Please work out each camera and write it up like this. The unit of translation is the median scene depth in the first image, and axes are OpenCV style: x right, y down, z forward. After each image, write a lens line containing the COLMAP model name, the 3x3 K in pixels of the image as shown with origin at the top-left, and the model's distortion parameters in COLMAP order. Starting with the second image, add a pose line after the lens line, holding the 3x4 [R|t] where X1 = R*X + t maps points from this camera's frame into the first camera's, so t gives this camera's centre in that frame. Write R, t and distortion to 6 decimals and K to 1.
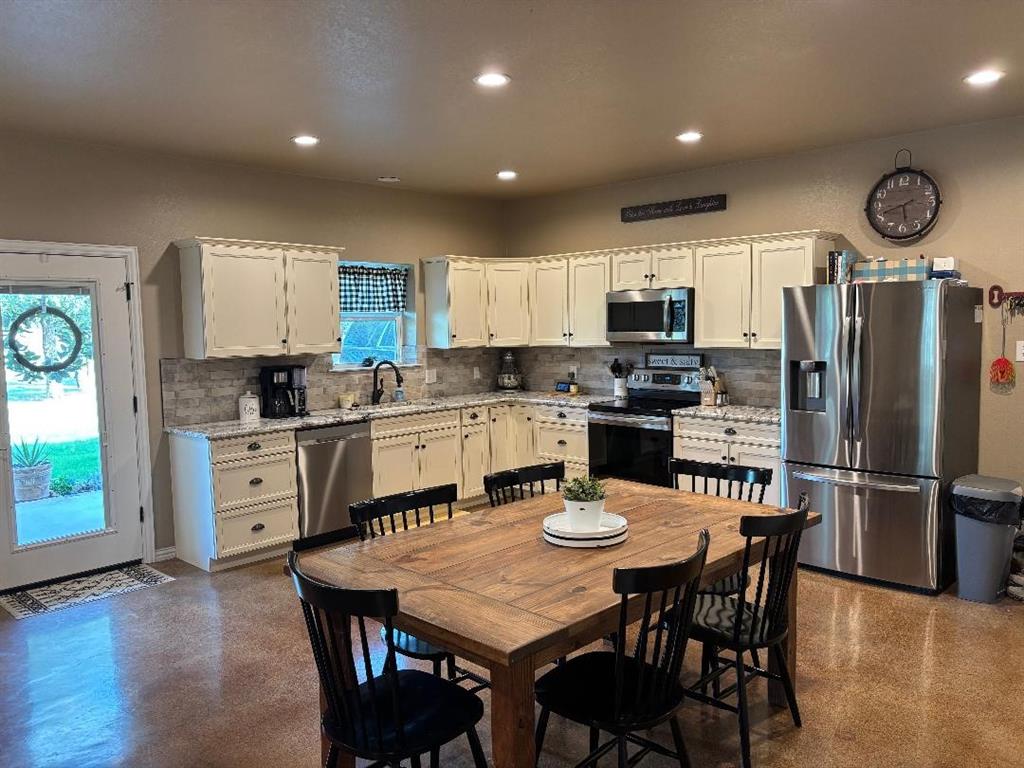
lens RADIAL K [[777.1, 0, 509.7], [0, 777.1, 383.4], [0, 0, 1]] dist [0.000819, -0.001244]
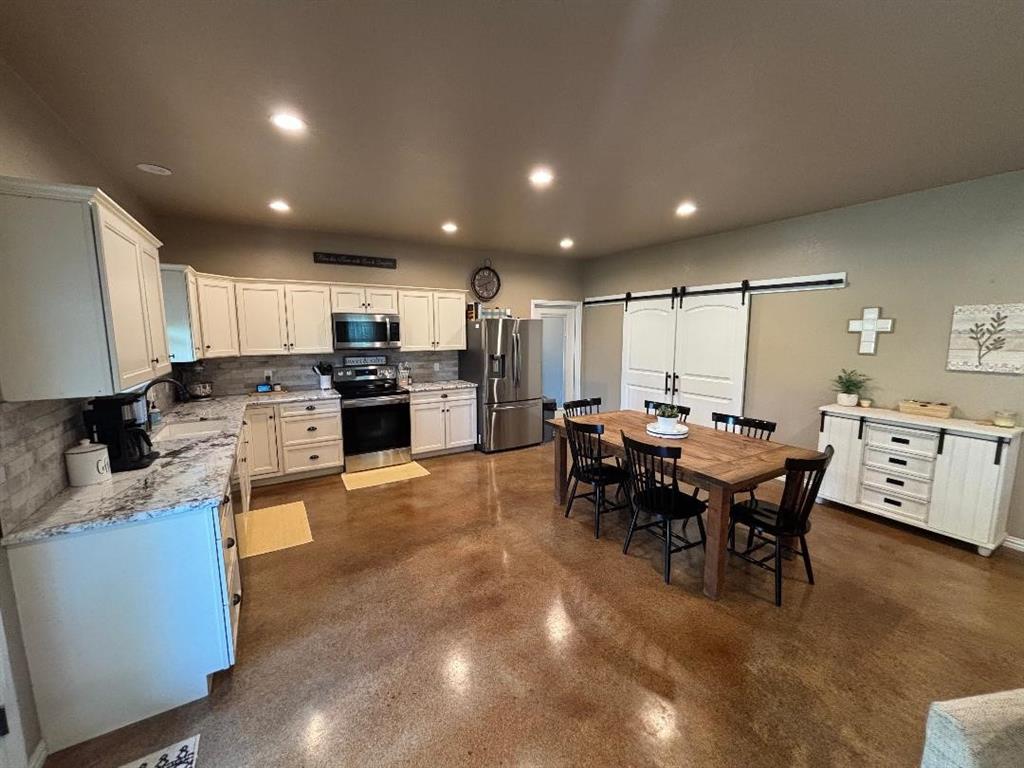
lens RADIAL K [[401.4, 0, 508.5], [0, 401.4, 384.0], [0, 0, 1]] dist [0.000434, 0.000204]
pose [[0.248367, -0.107648, 0.962666, -0.508398], [0.075081, 0.992955, 0.091664, -0.035684], [-0.965752, 0.049511, 0.254699, 0.535138]]
